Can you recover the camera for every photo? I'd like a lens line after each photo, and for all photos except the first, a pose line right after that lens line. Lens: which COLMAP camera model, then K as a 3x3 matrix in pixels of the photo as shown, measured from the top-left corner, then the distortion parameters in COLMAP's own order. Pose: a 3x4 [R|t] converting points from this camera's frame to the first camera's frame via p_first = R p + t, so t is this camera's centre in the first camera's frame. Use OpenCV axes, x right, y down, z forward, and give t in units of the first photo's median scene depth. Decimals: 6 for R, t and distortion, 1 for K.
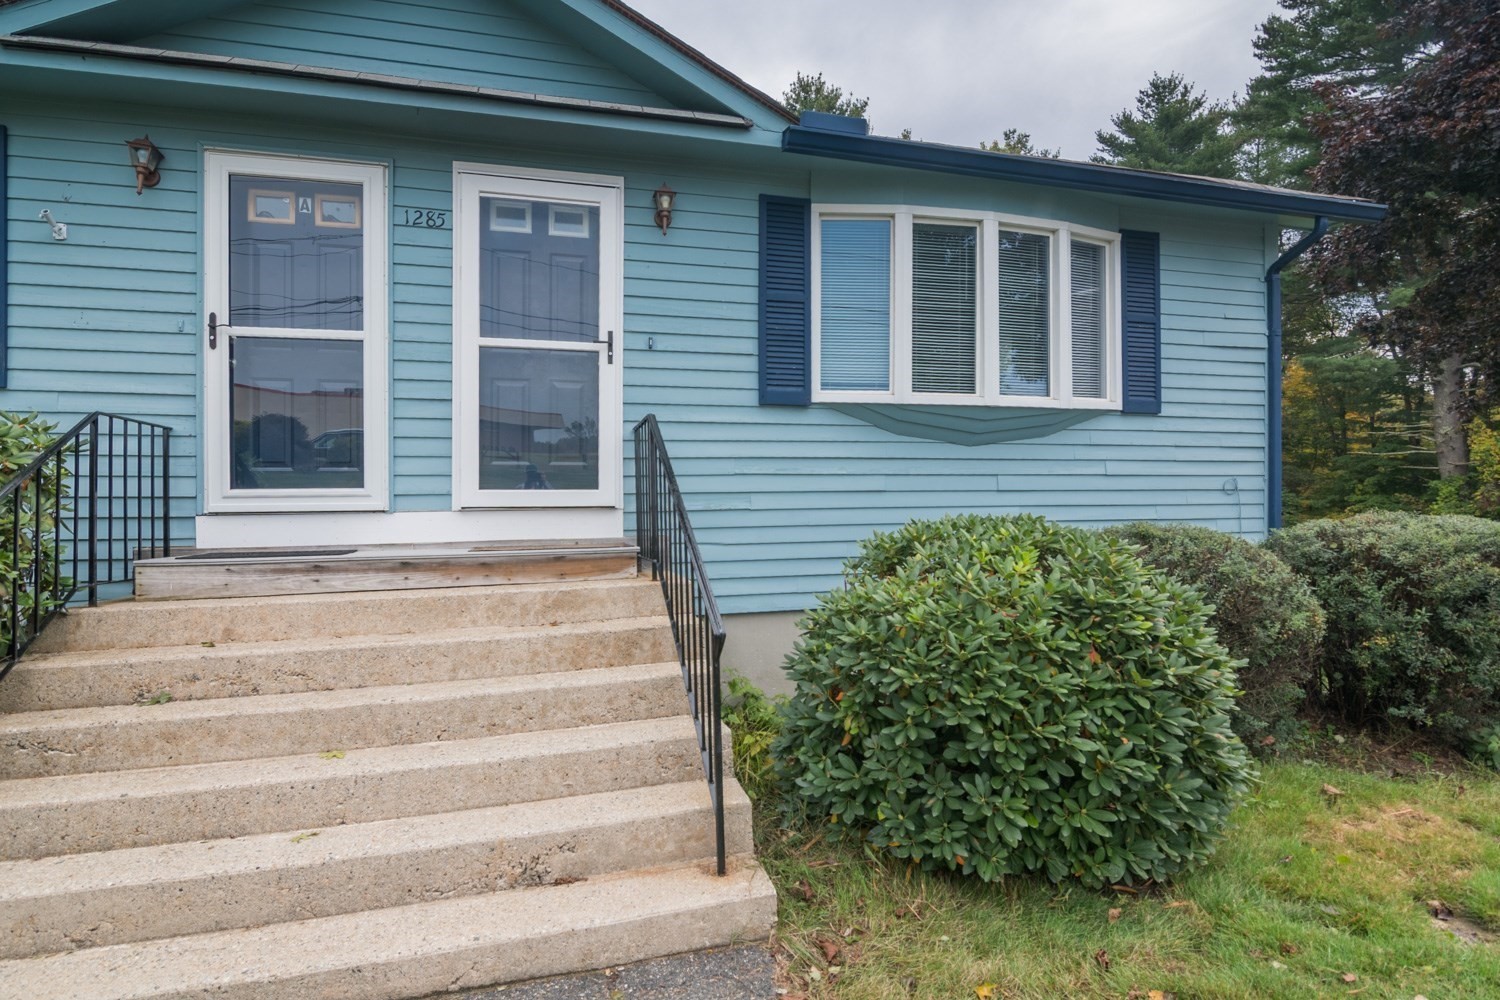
lens RADIAL K [[758.3, 0, 751.4], [0, 758.3, 474.5], [0, 0, 1]] dist [-0.015069, 0.000124]
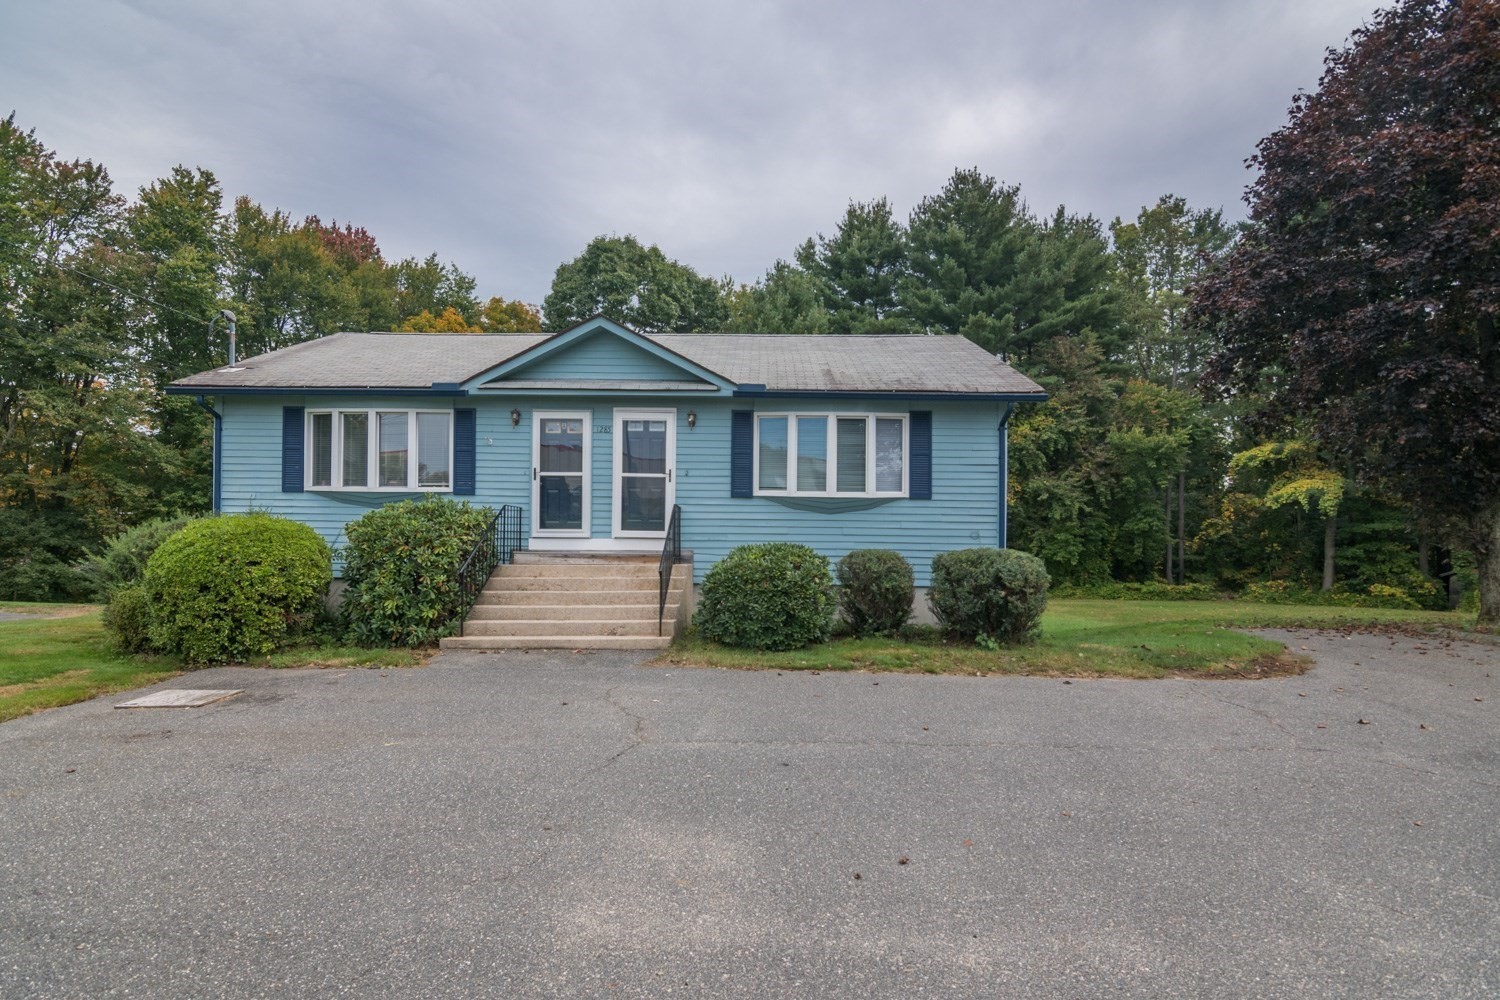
lens RADIAL K [[758.3, 0, 751.3], [0, 758.3, 505.8], [0, 0, 1]] dist [-0.015069, 0.000124]
pose [[0.955677, 0.006565, -0.294344, 0.854364], [-0.010642, 0.999868, -0.012252, -0.038611], [0.294225, 0.014841, 0.955621, -1.401349]]
